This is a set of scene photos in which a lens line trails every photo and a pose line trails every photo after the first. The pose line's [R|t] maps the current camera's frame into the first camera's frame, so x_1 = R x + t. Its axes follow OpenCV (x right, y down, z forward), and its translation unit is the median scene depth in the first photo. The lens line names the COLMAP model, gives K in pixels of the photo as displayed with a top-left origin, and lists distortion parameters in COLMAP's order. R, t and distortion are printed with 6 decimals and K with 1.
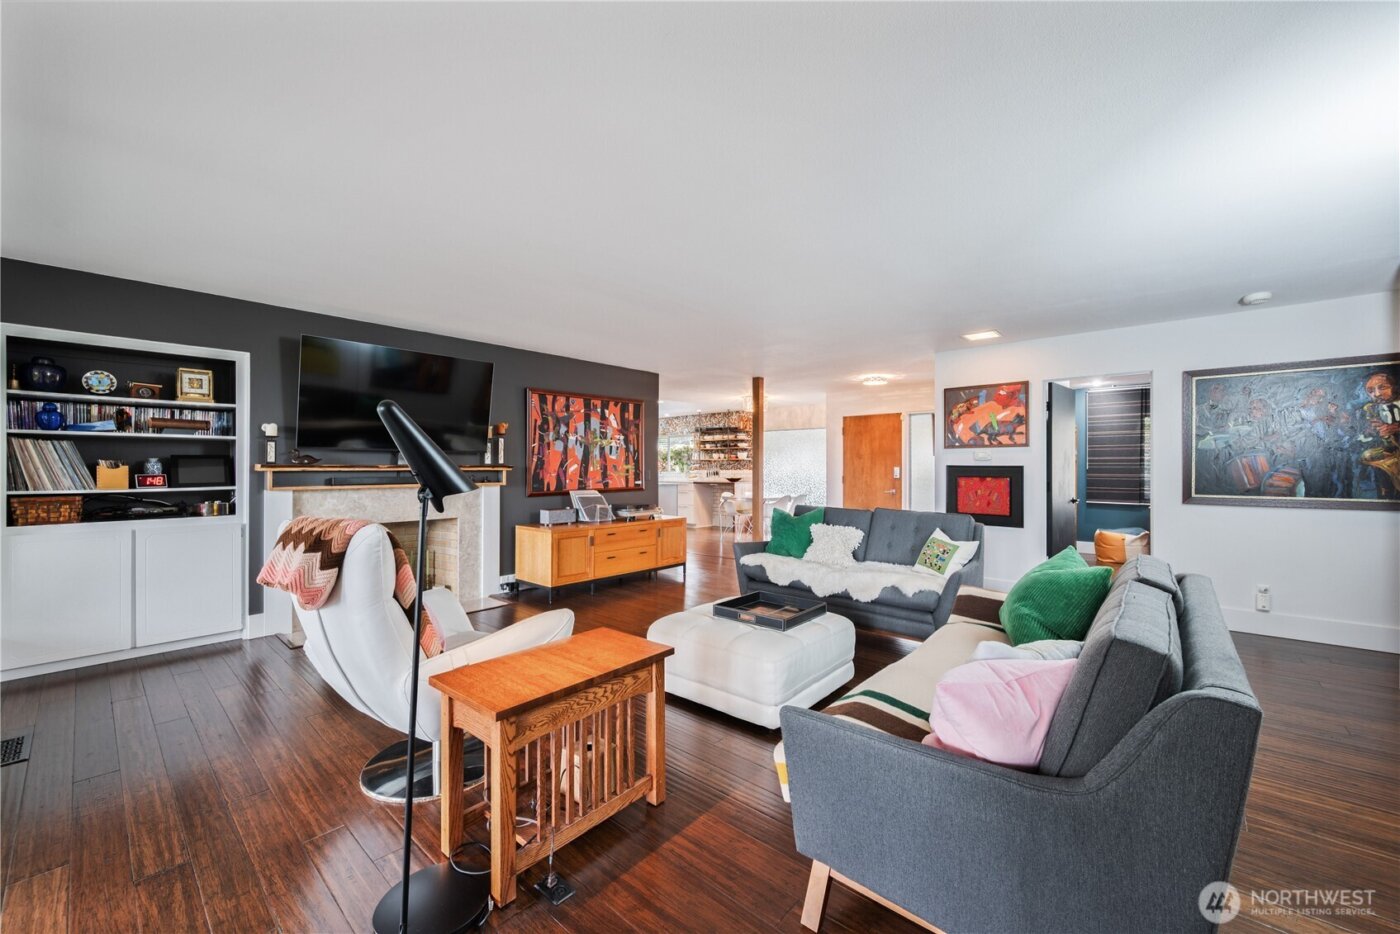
lens RADIAL K [[546.5, 0, 700.8], [0, 546.5, 466.8], [0, 0, 1]] dist [0.000180, -0.000002]
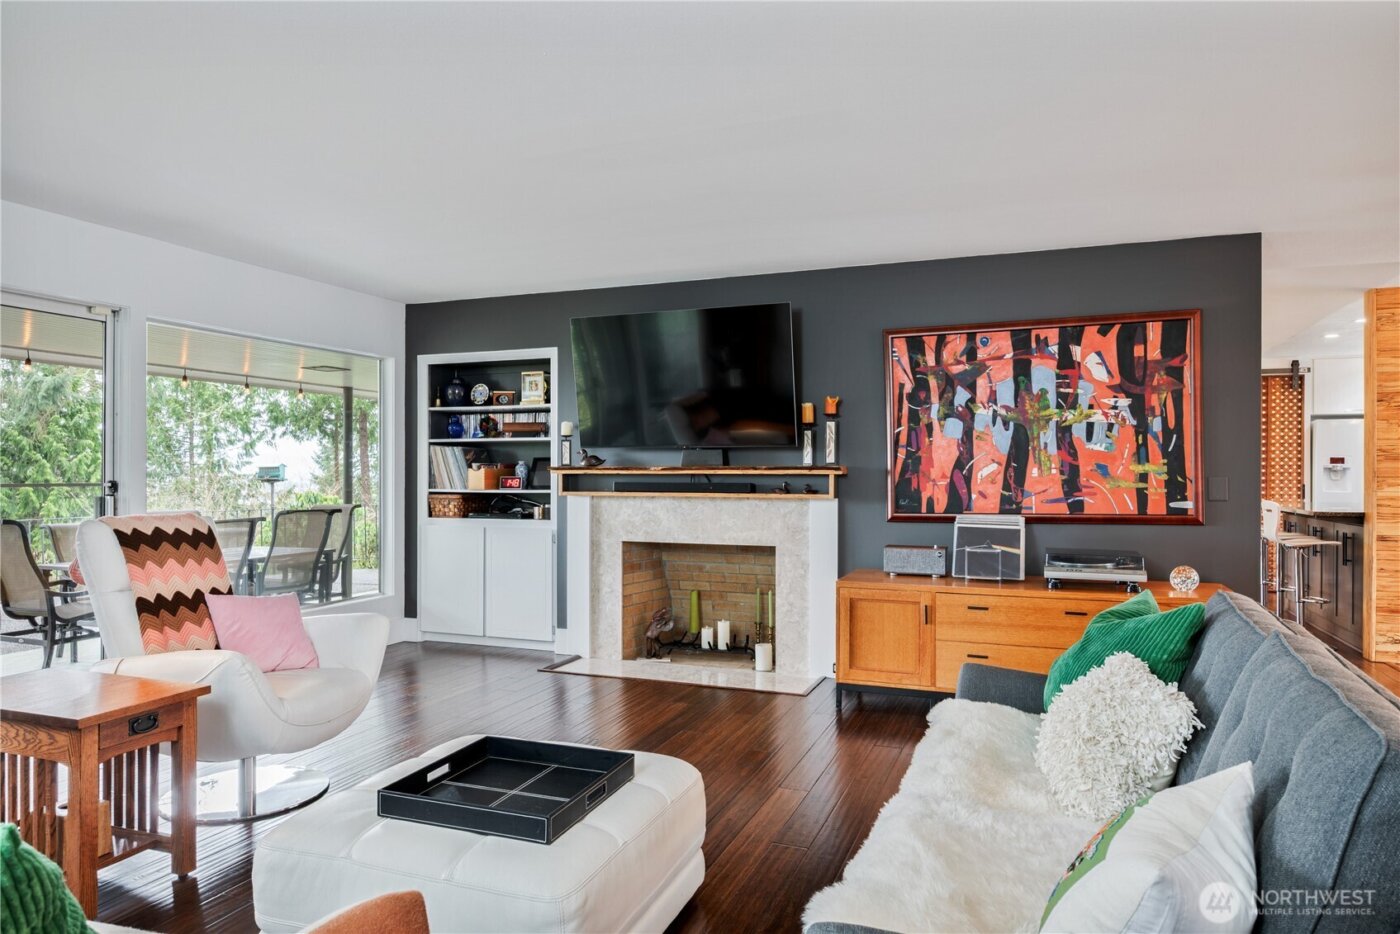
lens RADIAL K [[888.9, 0, 702.3], [0, 888.9, 469.5], [0, 0, 1]] dist [-0.001186, 0.000658]
pose [[0.347576, -0.002601, -0.937648, 0.460283], [0.000760, 0.999997, -0.002492, 0.003001], [0.937651, 0.000154, 0.347577, 0.474460]]
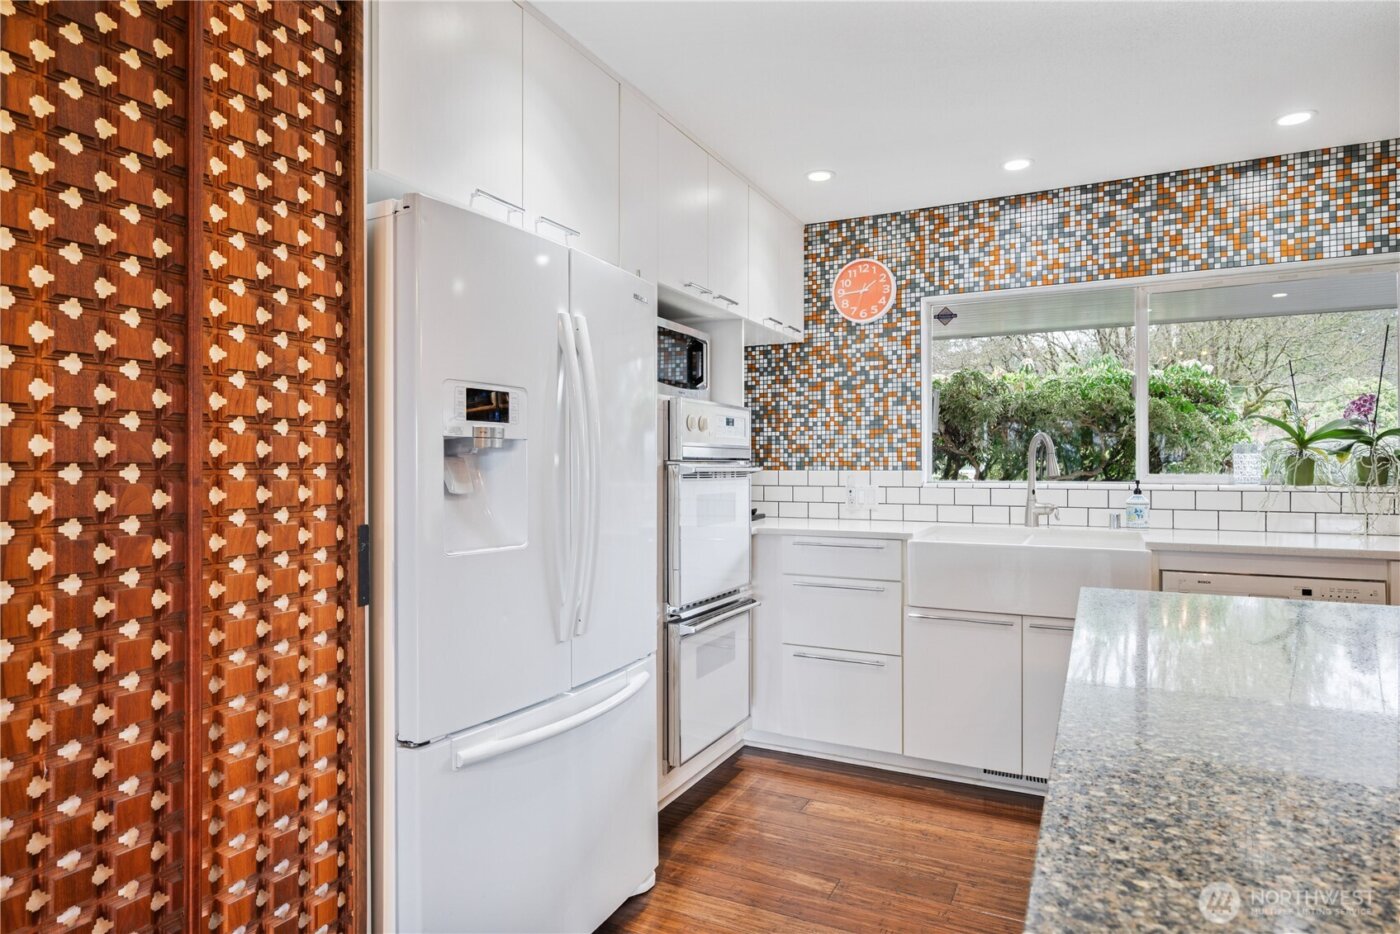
lens RADIAL K [[799.1, 0, 698.5], [0, 799.1, 467.2], [0, 0, 1]] dist [-0.005977, 0.001202]
pose [[0.968163, -0.002977, 0.250302, -0.589546], [0.001703, 0.999984, 0.005306, 0.005879], [-0.250314, -0.004711, 0.968153, 1.721583]]
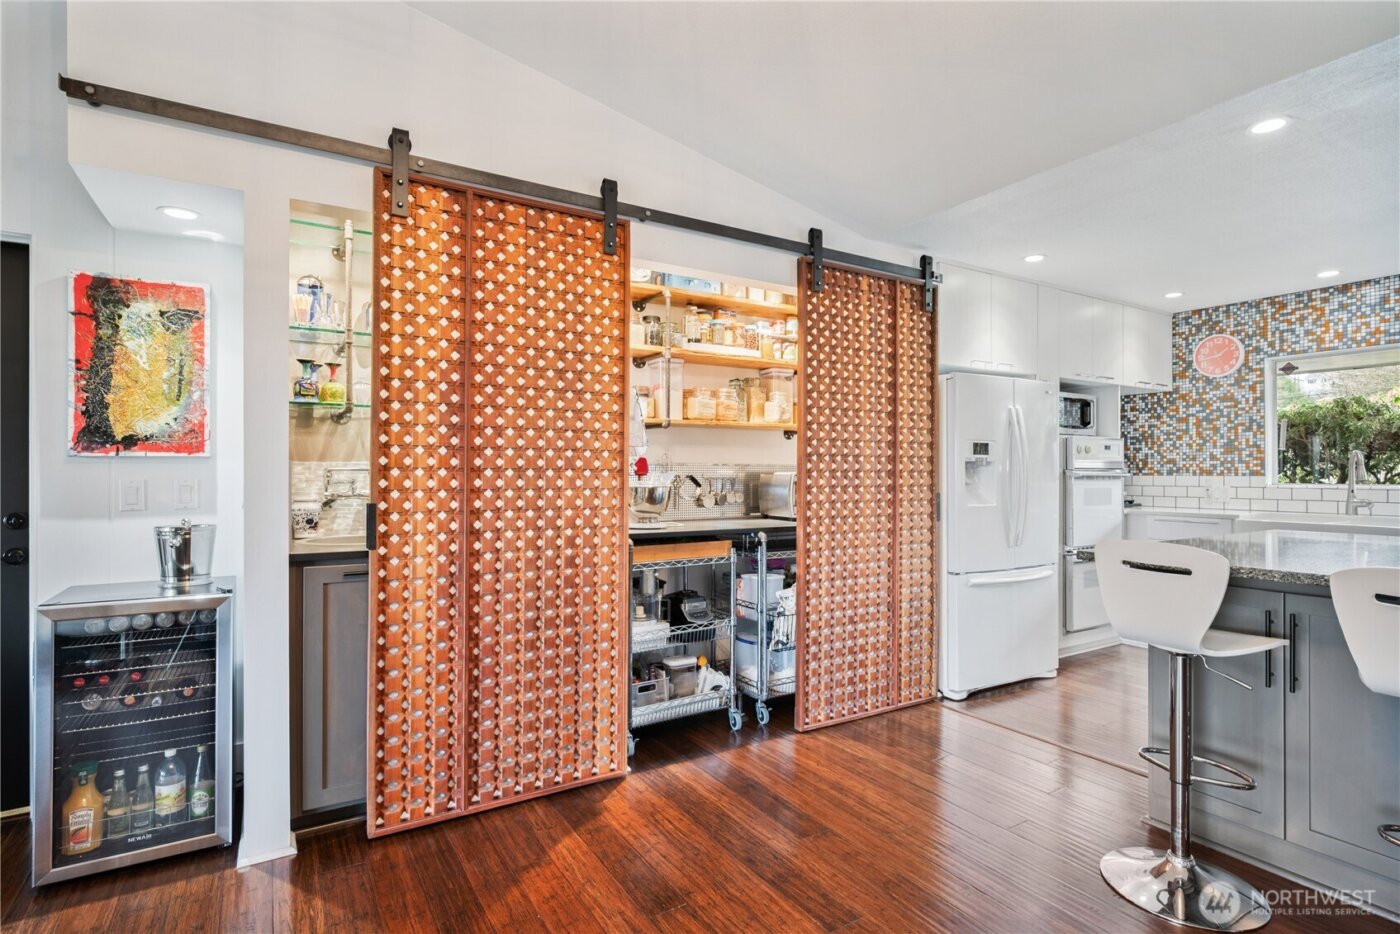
lens RADIAL K [[699.4, 0, 697.9], [0, 699.4, 469.7], [0, 0, 1]] dist [0.000162, -0.001933]
pose [[0.956203, -0.001289, -0.292701, -0.653006], [0.000945, 0.999999, -0.001315, 0.005086], [0.292702, 0.000981, 0.956203, 1.317897]]
